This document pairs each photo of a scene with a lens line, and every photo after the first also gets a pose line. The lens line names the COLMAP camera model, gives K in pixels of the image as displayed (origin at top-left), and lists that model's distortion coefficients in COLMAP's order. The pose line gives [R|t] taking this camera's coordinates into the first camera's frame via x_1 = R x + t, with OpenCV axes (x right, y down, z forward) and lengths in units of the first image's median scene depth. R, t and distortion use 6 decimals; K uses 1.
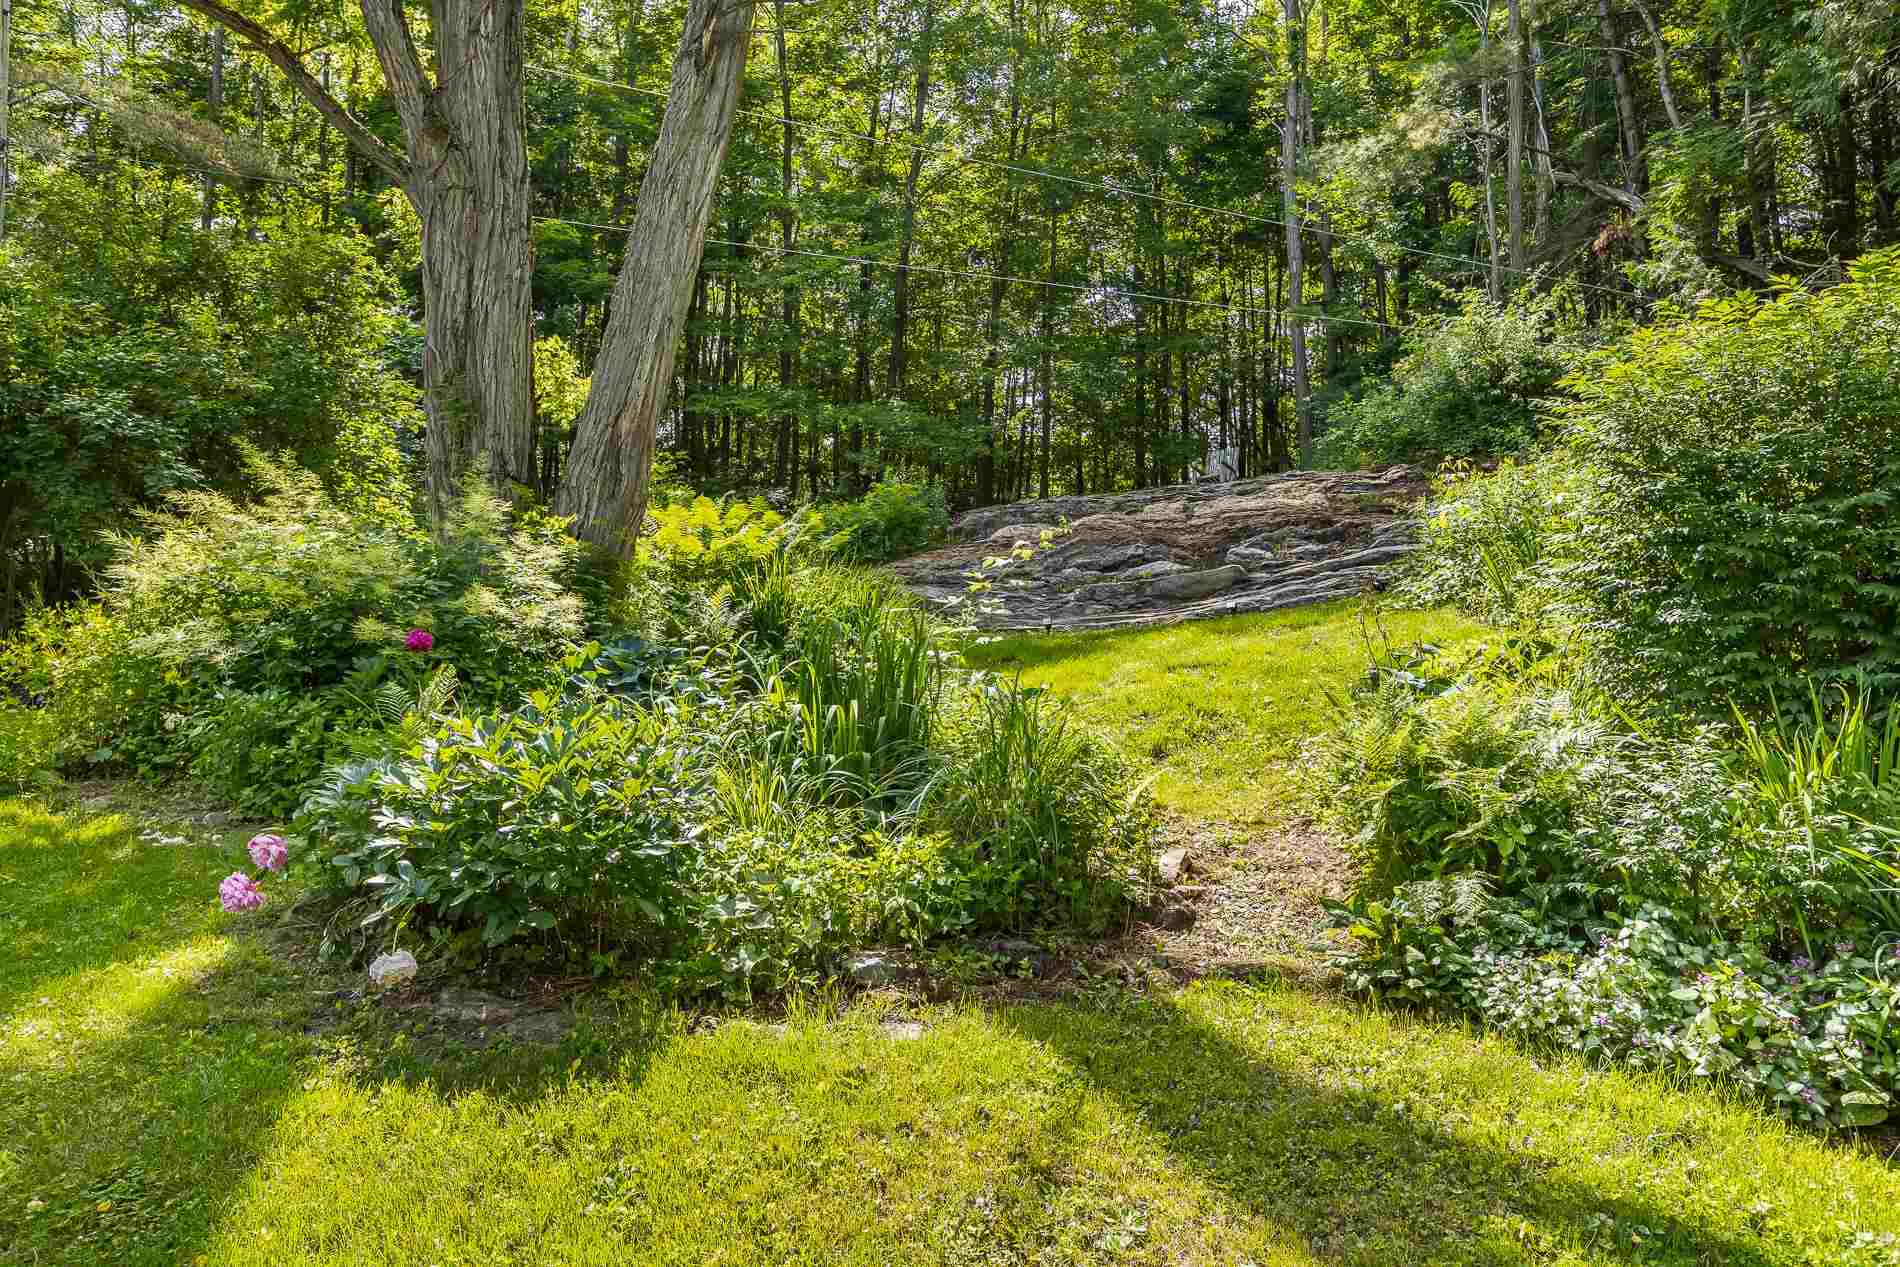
lens RADIAL K [[1143.0, 0, 947.0], [0, 1143.0, 635.6], [0, 0, 1]] dist [-0.006213, 0.002713]
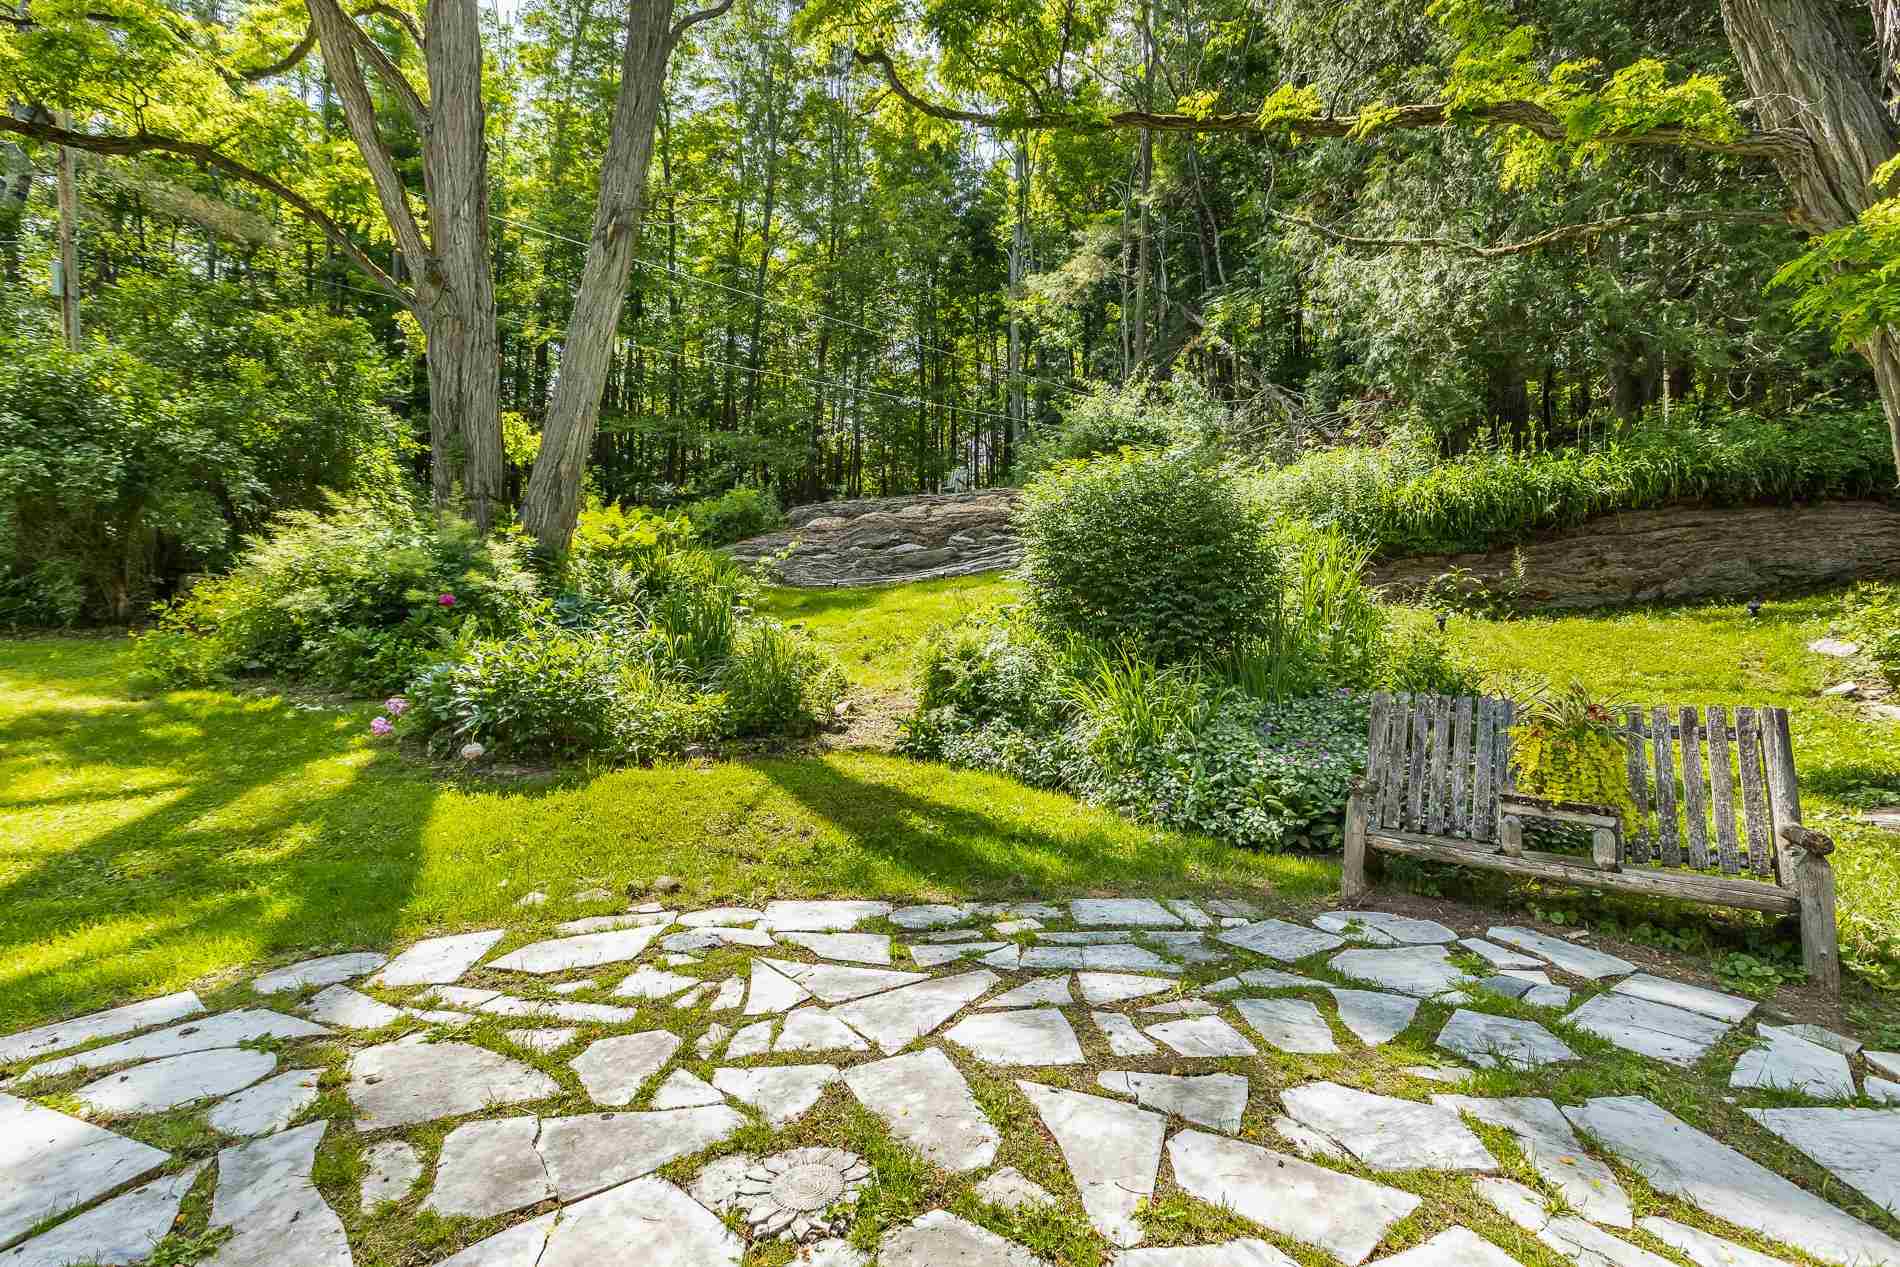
lens RADIAL K [[824.6, 0, 947.1], [0, 824.6, 628.3], [0, 0, 1]] dist [0.010801, 0.000347]
pose [[0.985469, -0.003240, 0.169826, 0.091516], [-0.006821, 0.998257, 0.058627, -0.031711], [-0.169719, -0.058933, 0.983729, -0.415111]]
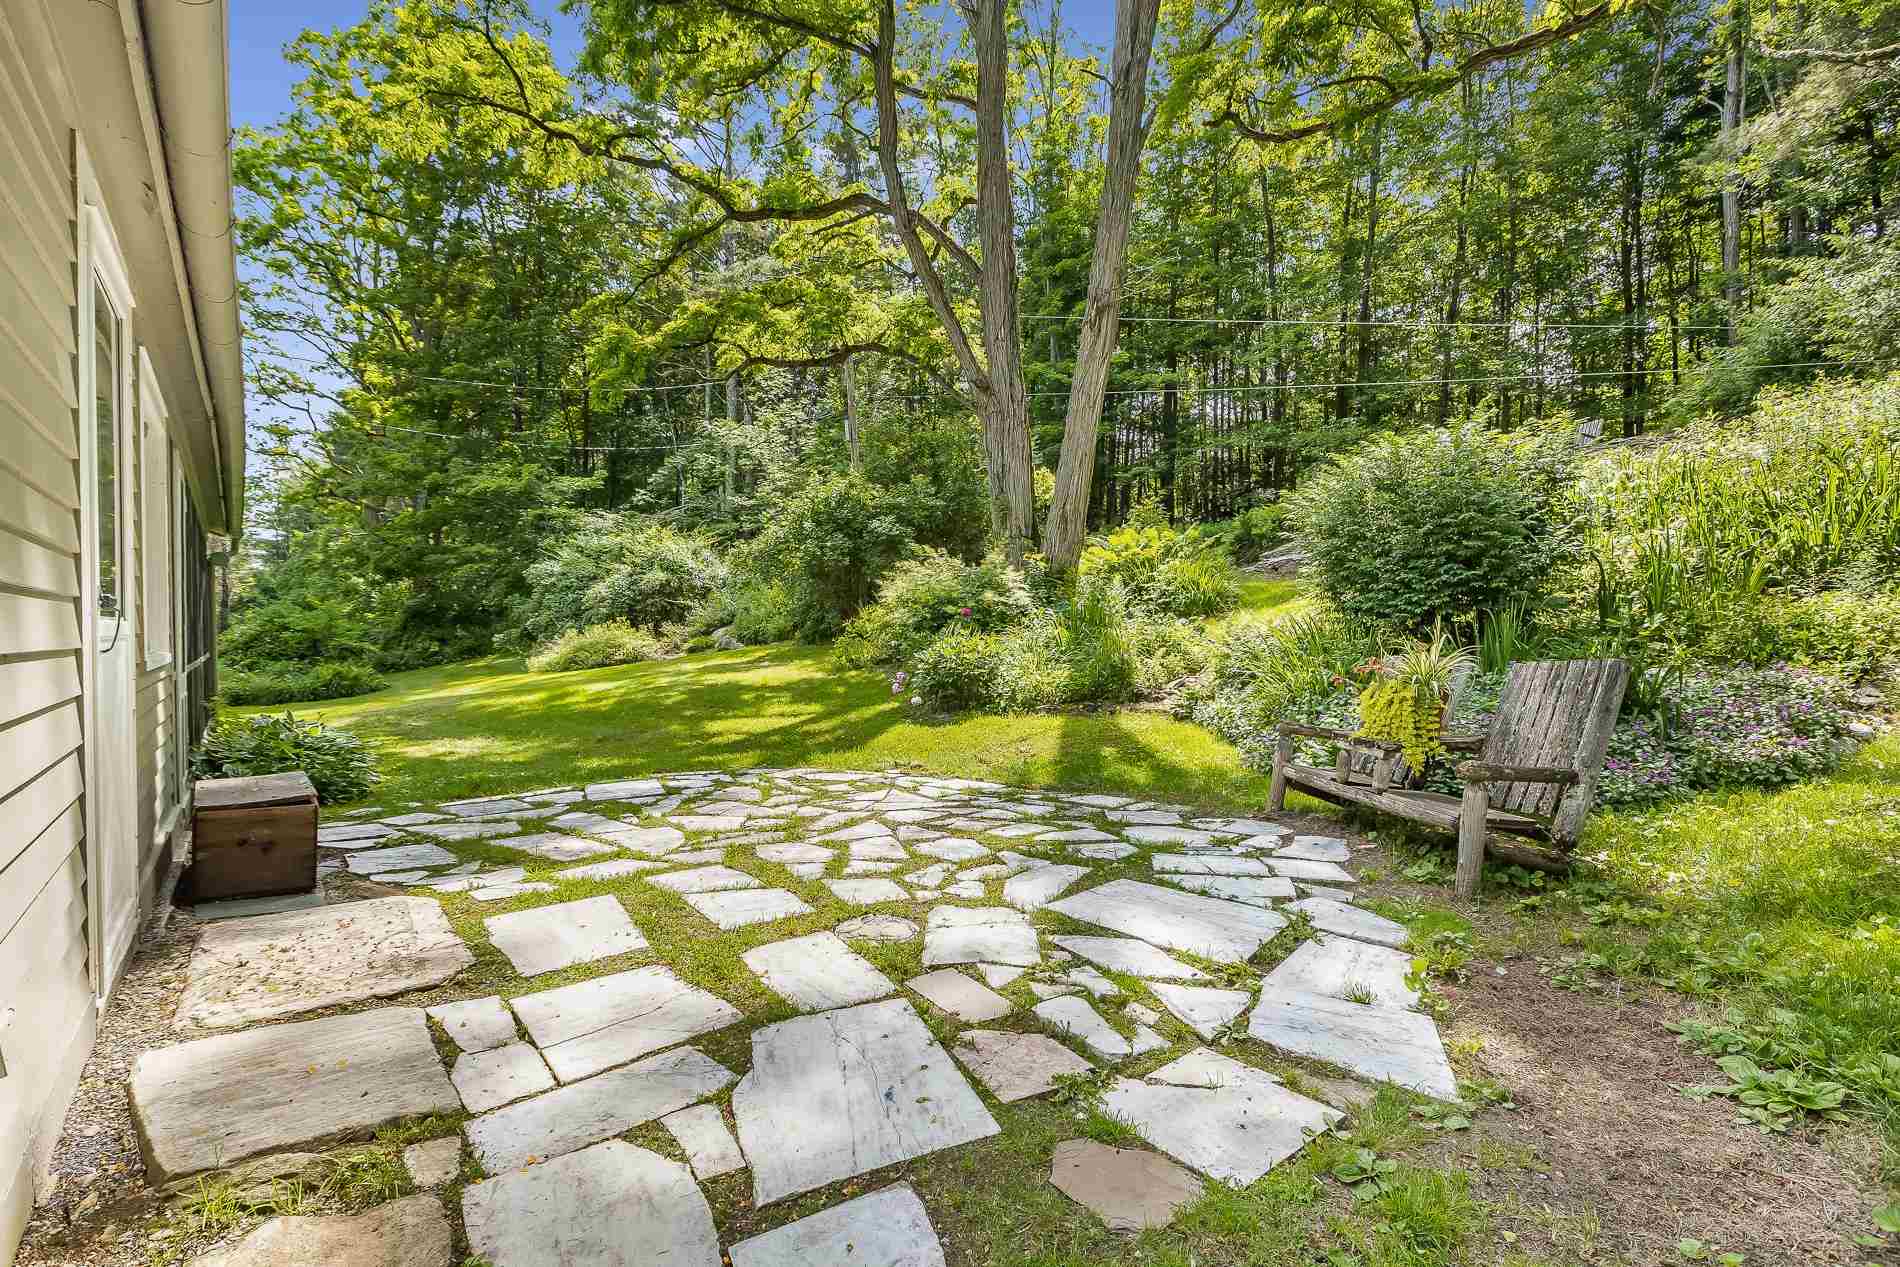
lens RADIAL K [[889.3, 0, 948.8], [0, 889.3, 643.1], [0, 0, 1]] dist [0.001047, -0.003229]
pose [[0.798551, -0.029577, -0.601200, 0.745063], [0.067910, 0.996842, 0.041161, -0.011547], [0.598084, -0.073696, 0.798038, -0.692225]]
